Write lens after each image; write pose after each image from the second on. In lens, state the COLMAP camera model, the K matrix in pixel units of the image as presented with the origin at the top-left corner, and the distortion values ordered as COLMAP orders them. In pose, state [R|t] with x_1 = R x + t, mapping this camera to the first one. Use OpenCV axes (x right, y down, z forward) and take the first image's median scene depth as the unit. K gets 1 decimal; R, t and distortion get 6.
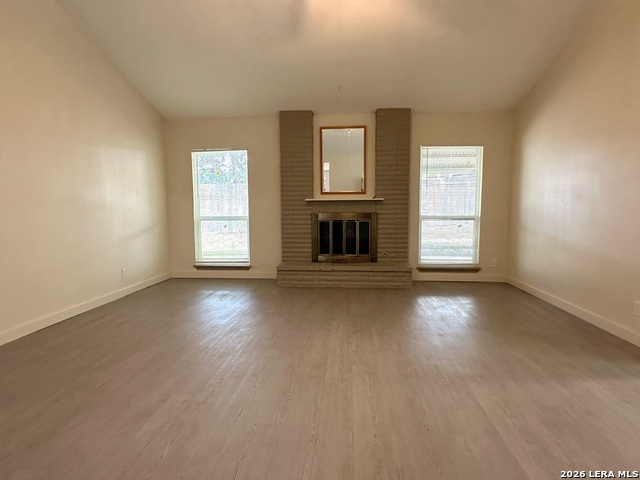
lens RADIAL K [[354.1, 0, 320.0], [0, 354.1, 240.0], [0, 0, 1]] dist [0.001196, 0.000427]
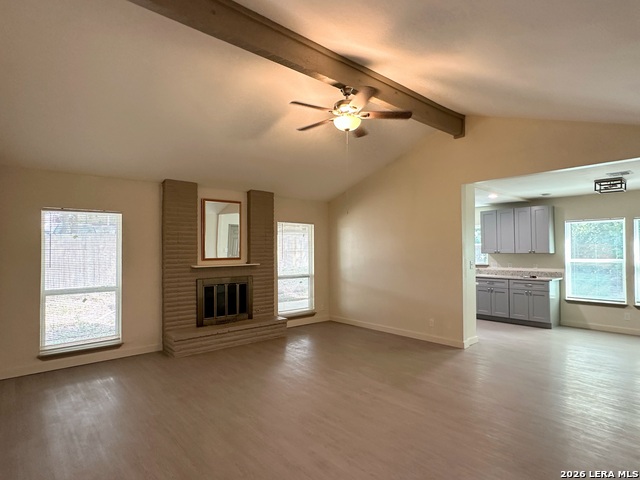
lens RADIAL K [[354.1, 0, 320.0], [0, 354.1, 240.0], [0, 0, 1]] dist [0.001196, 0.000427]
pose [[0.700105, 0.020981, 0.713732, -0.513945], [0.071888, 0.992418, -0.099689, -0.060489], [-0.710412, 0.121101, 0.693289, 0.015041]]
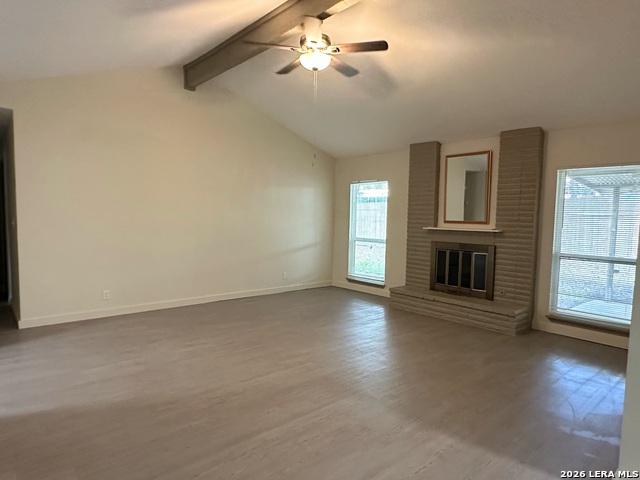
lens RADIAL K [[393.3, 0, 320.0], [0, 393.3, 240.0], [0, 0, 1]] dist [0.000050, -0.000040]
pose [[0.722078, 0.064494, -0.688799, 0.520430], [-0.091533, 0.995798, -0.002716, -0.047163], [0.685730, 0.065009, 0.724947, -0.032481]]
